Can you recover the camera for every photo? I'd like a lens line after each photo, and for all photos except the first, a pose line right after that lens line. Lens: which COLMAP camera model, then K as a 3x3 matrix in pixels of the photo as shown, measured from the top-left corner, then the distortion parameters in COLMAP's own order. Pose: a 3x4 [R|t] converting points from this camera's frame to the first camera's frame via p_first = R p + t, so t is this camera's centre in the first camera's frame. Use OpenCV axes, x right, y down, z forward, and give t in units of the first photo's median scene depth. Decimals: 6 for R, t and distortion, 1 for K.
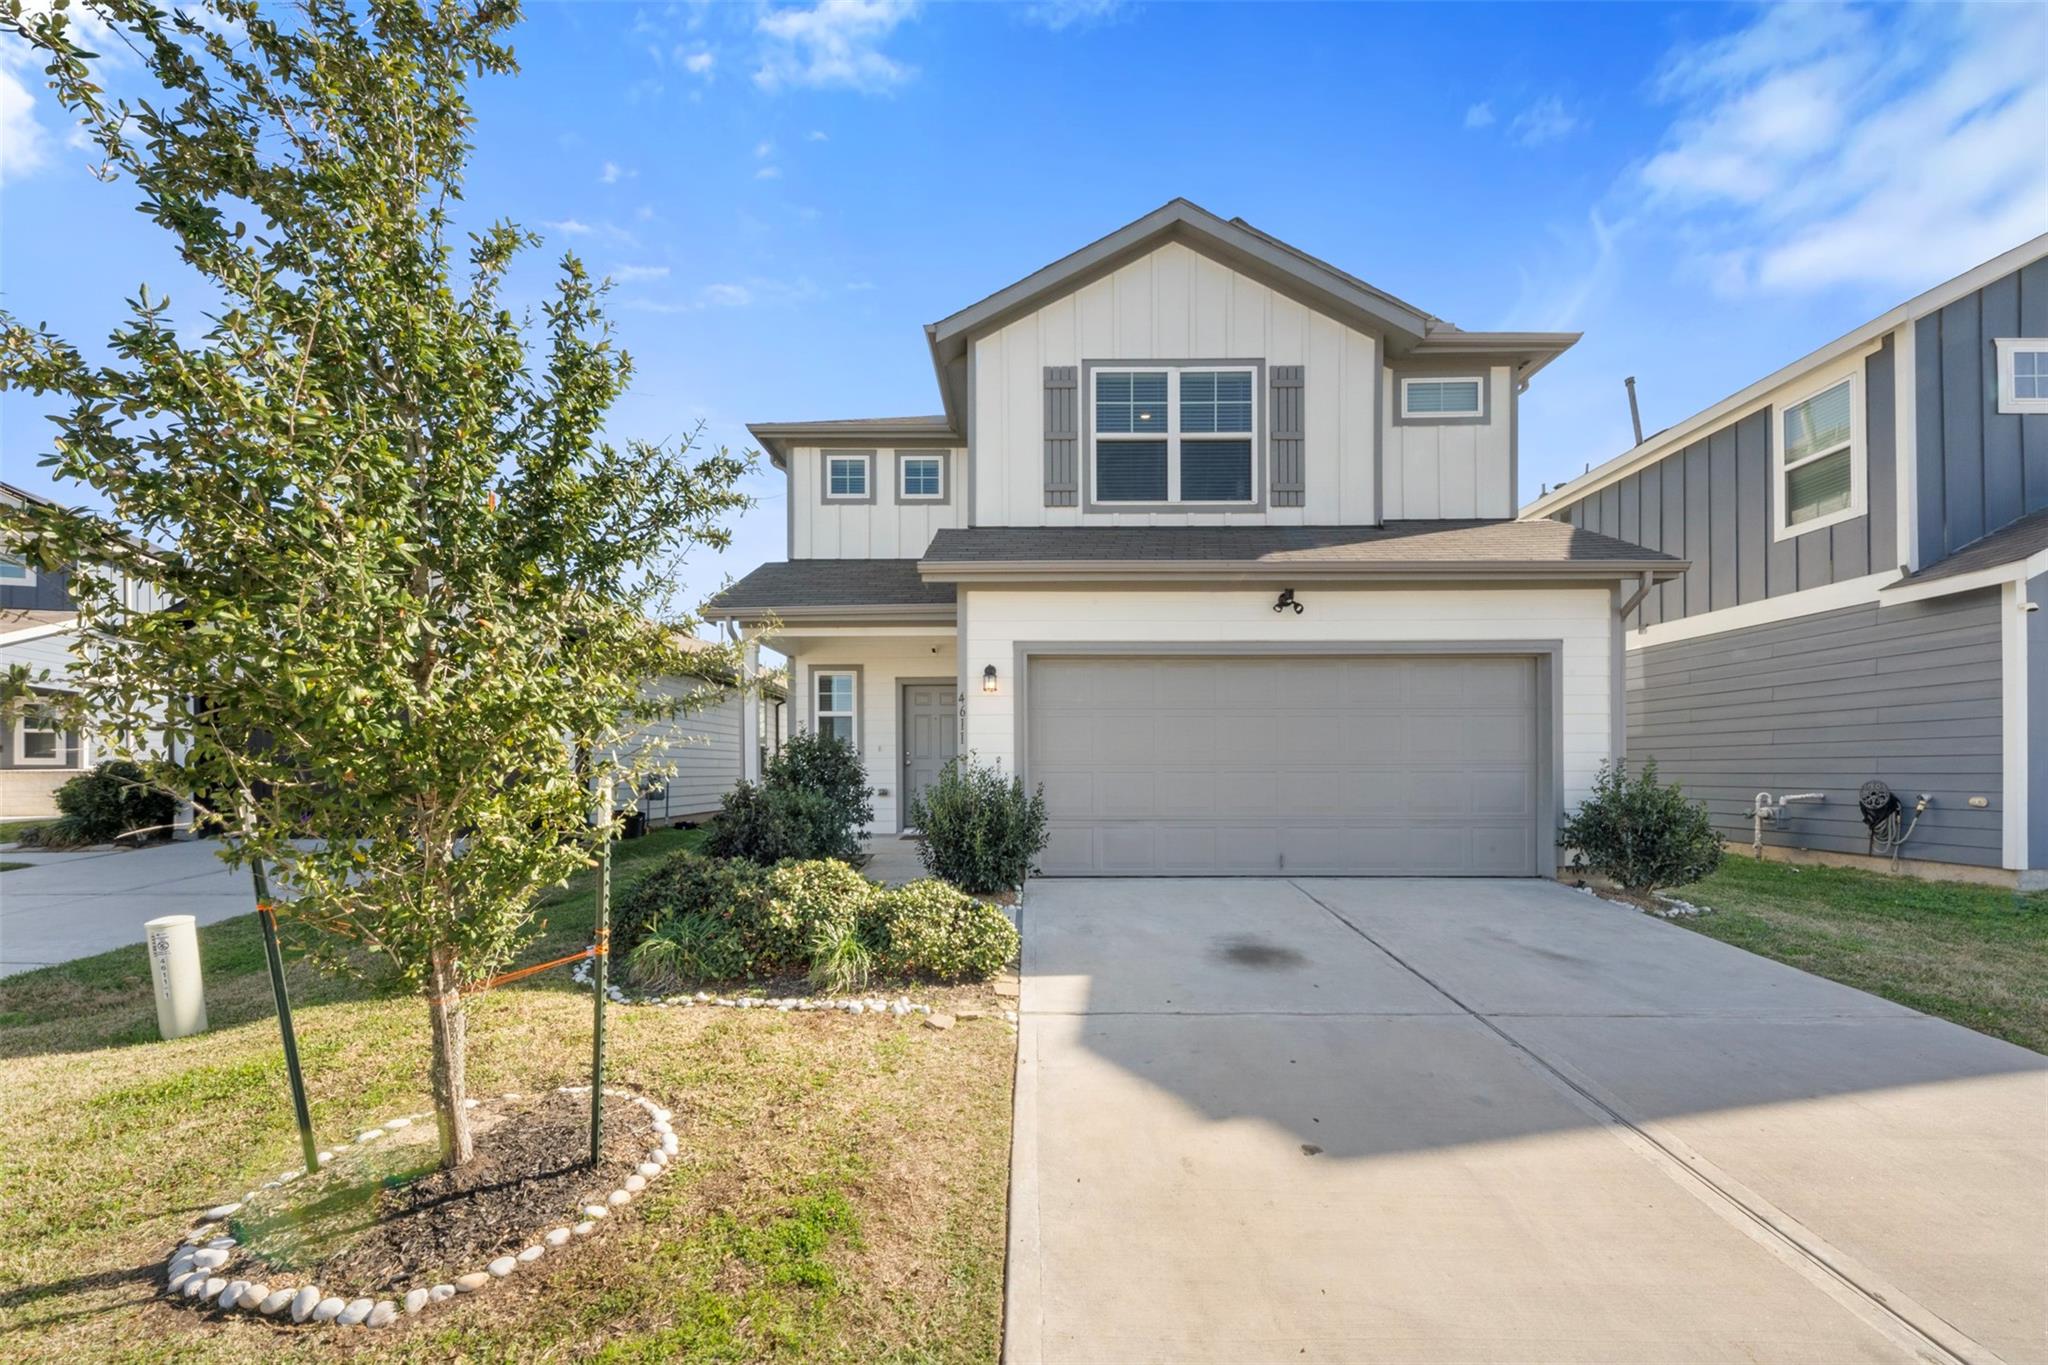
lens RADIAL K [[772.6, 0, 1018.0], [0, 772.6, 767.4], [0, 0, 1]] dist [0.000639, -0.000111]
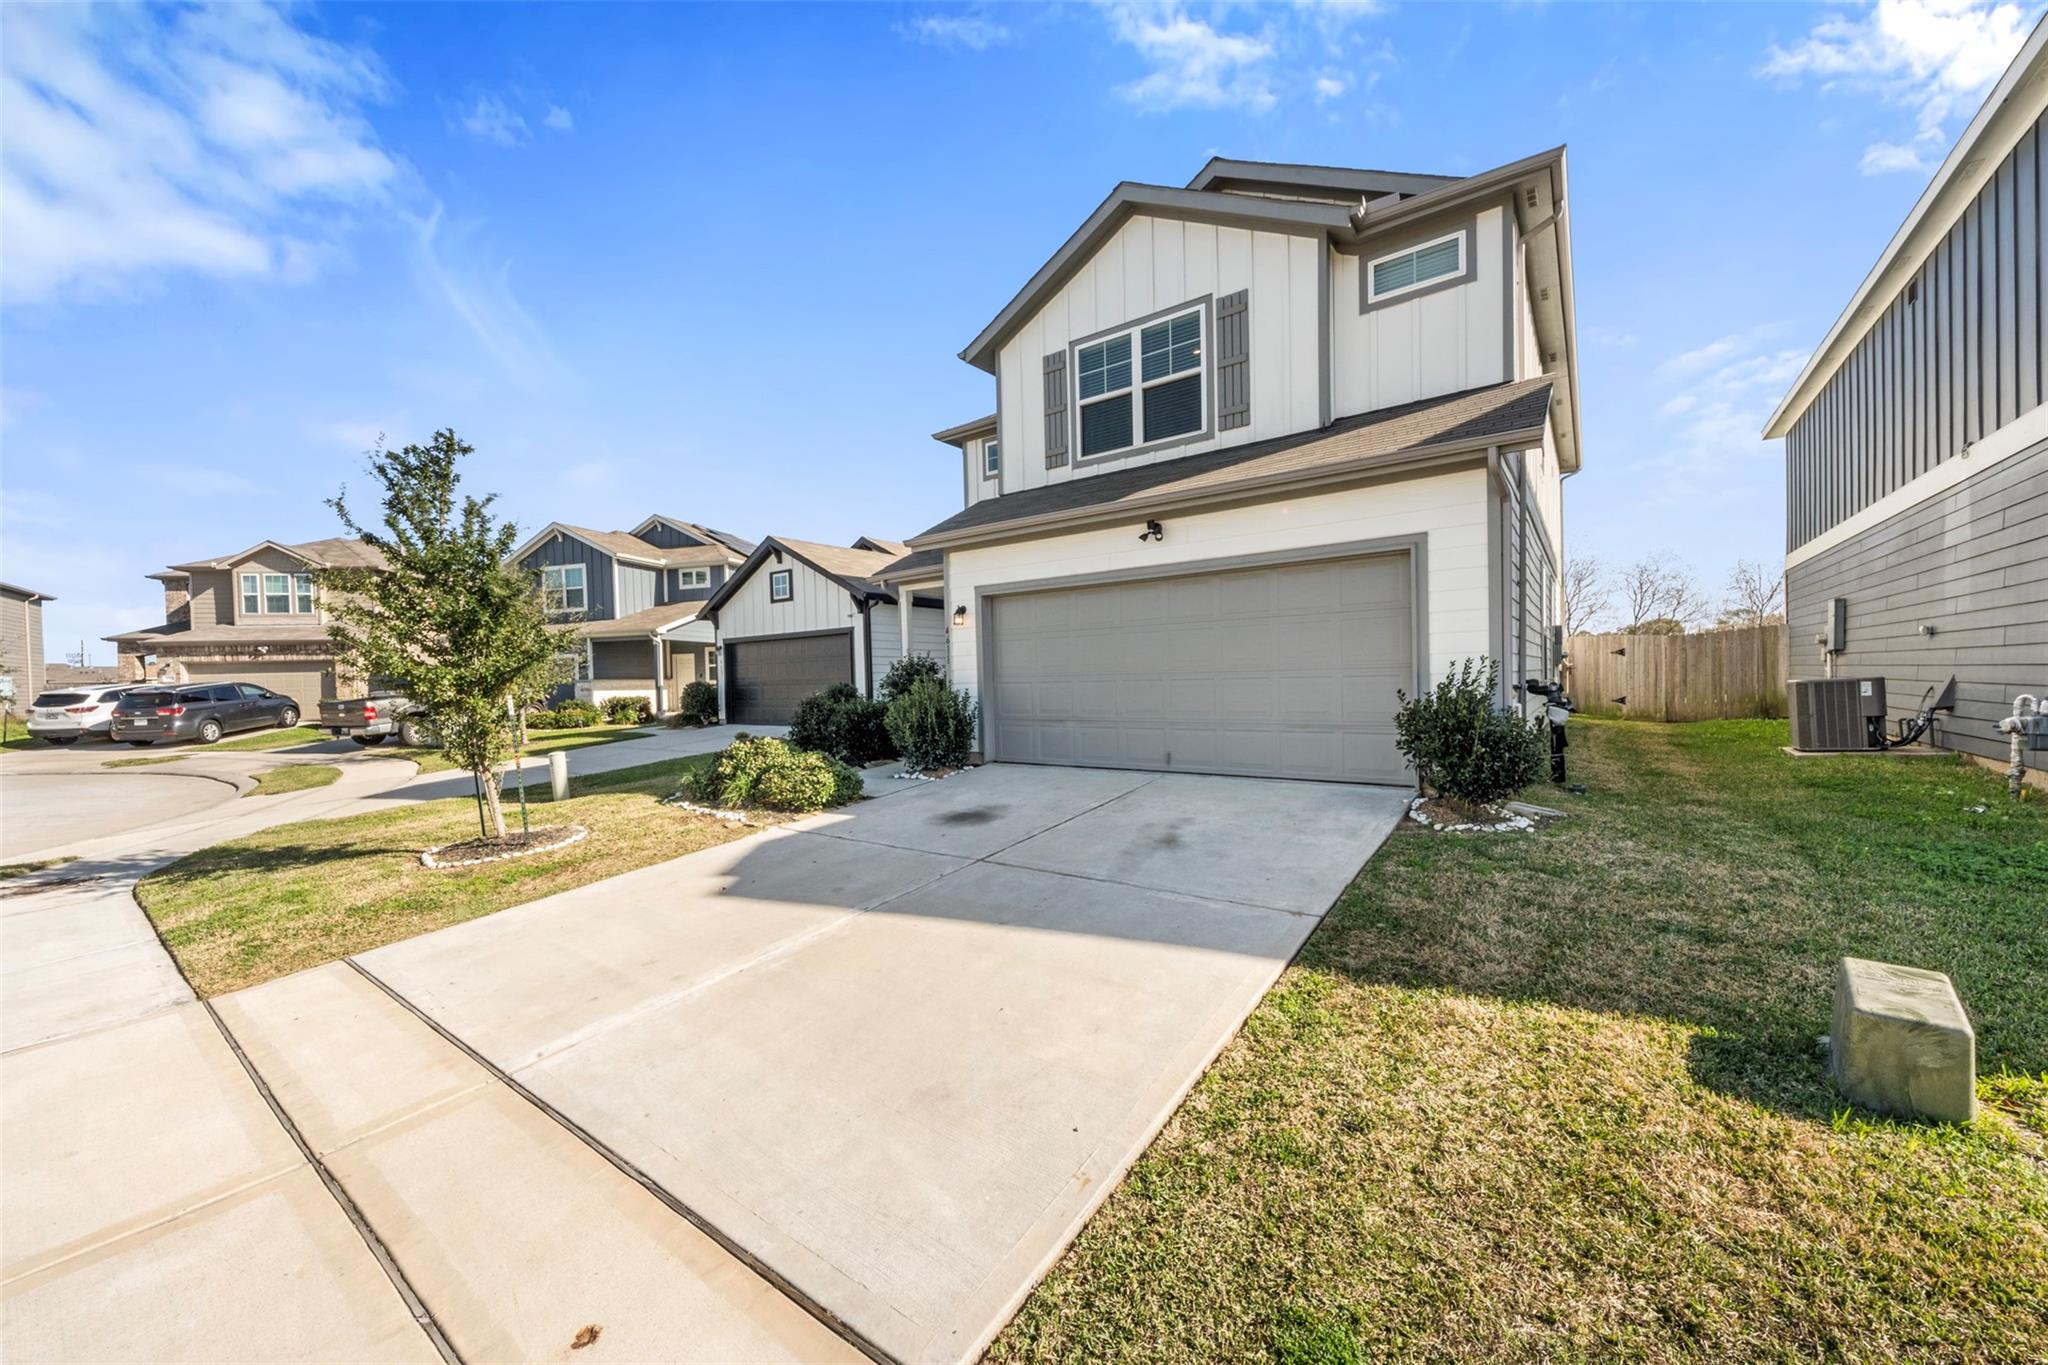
lens RADIAL K [[744.4, 0, 1015.3], [0, 744.4, 692.6], [0, 0, 1]] dist [0.006564, -0.003157]
pose [[0.809810, -0.008311, -0.586634, 0.700979], [0.024043, 0.999530, 0.019028, -0.001515], [0.586200, -0.029514, 0.809629, -0.014890]]
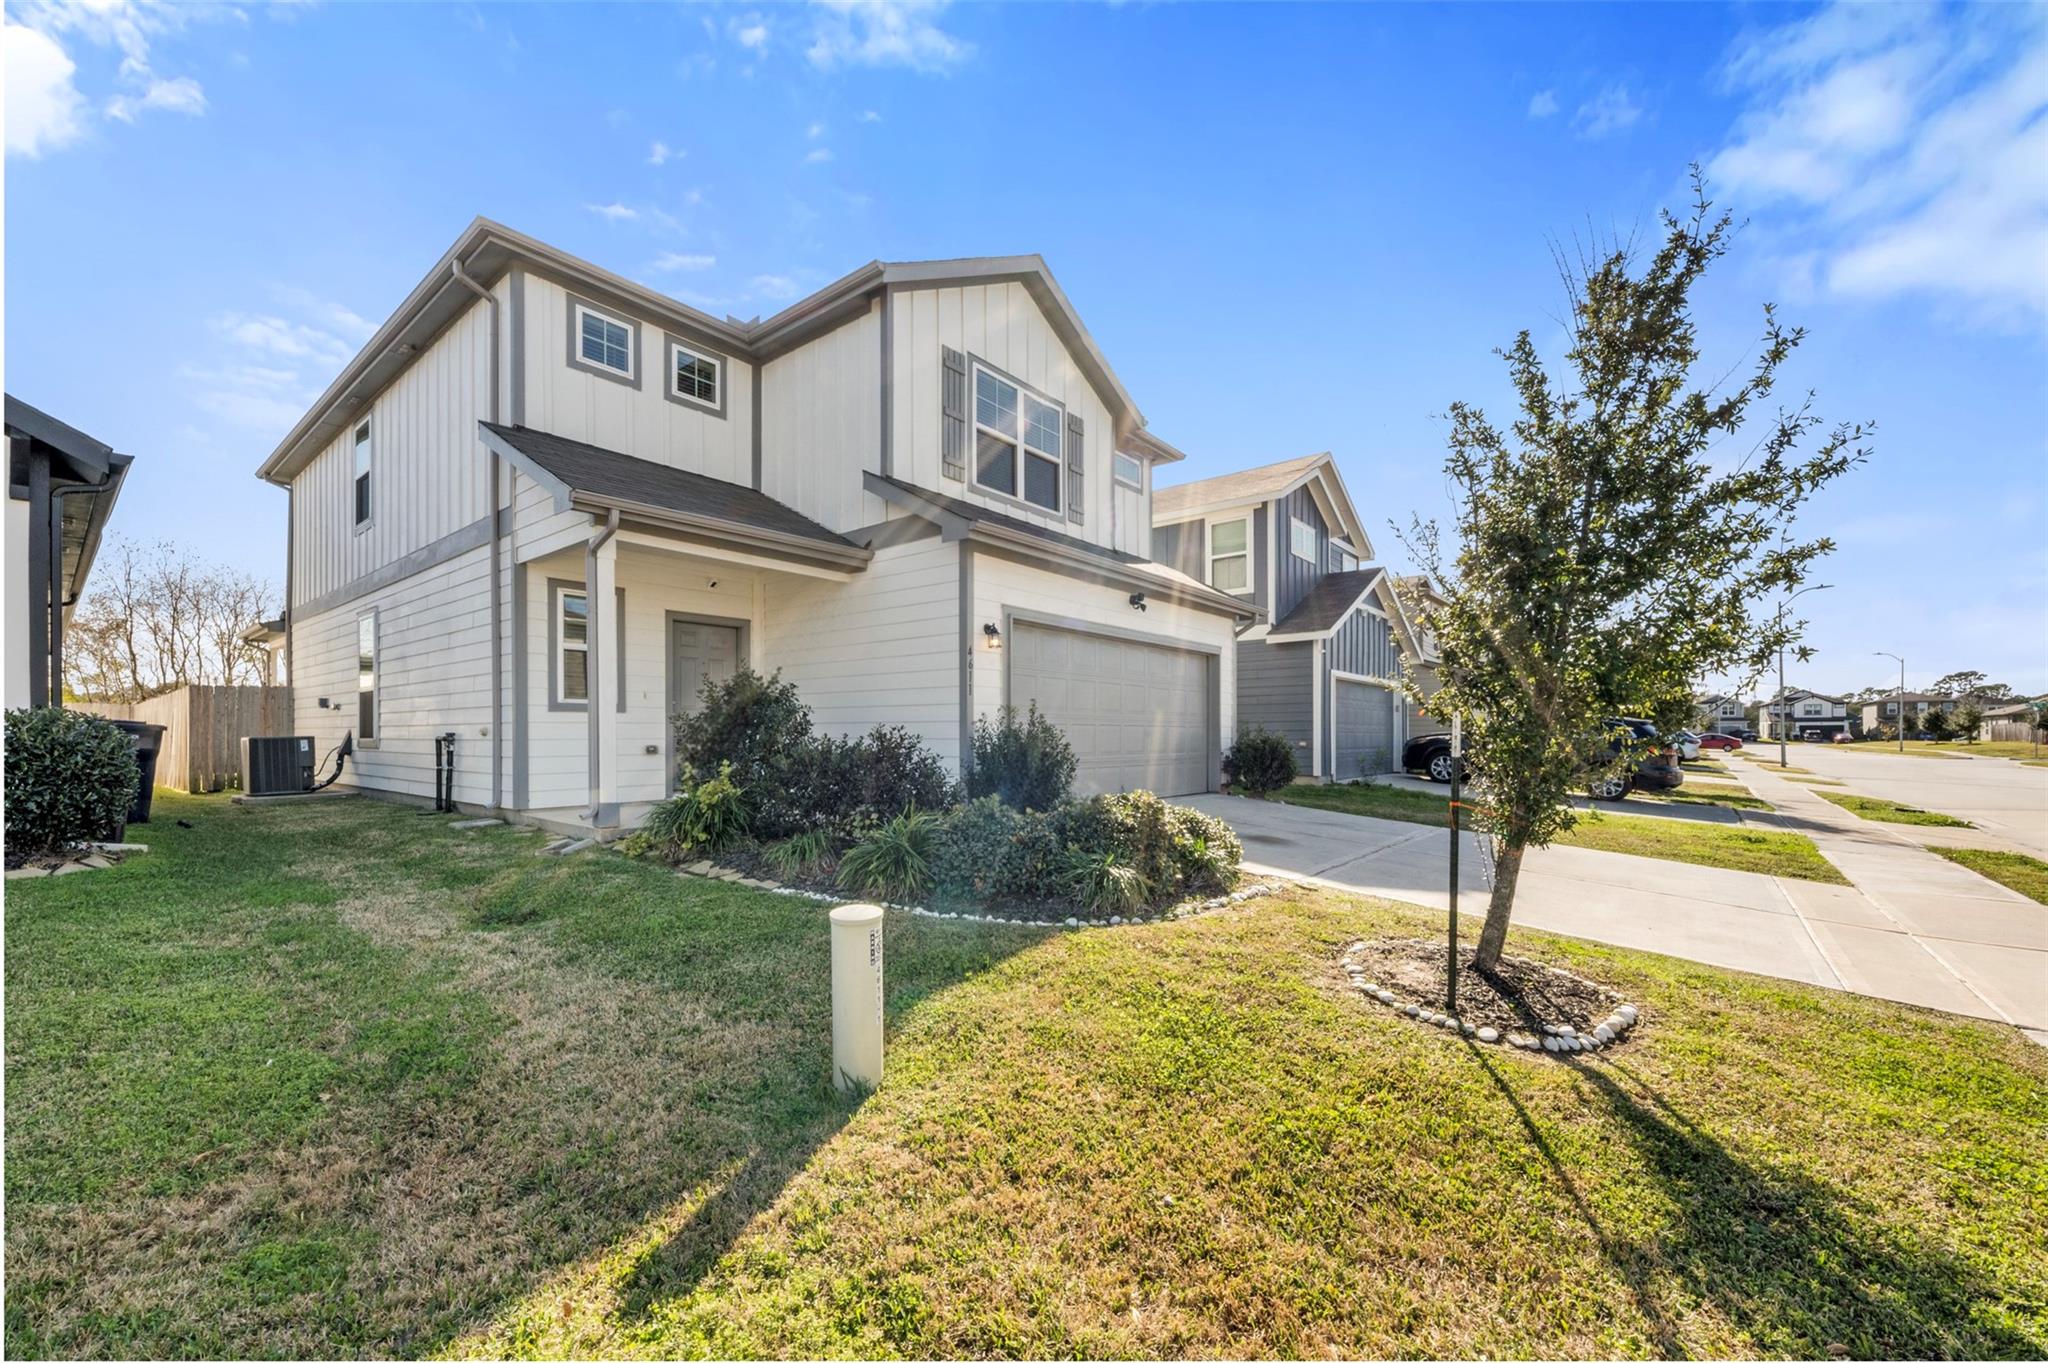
lens RADIAL K [[807.9, 0, 1020.9], [0, 807.9, 735.2], [0, 0, 1]] dist [0.000659, 0.000011]
pose [[0.623340, 0.002677, 0.781946, -0.774686], [-0.003164, 0.999995, -0.000901, 0.021600], [-0.781944, -0.001912, 0.623345, 0.220447]]
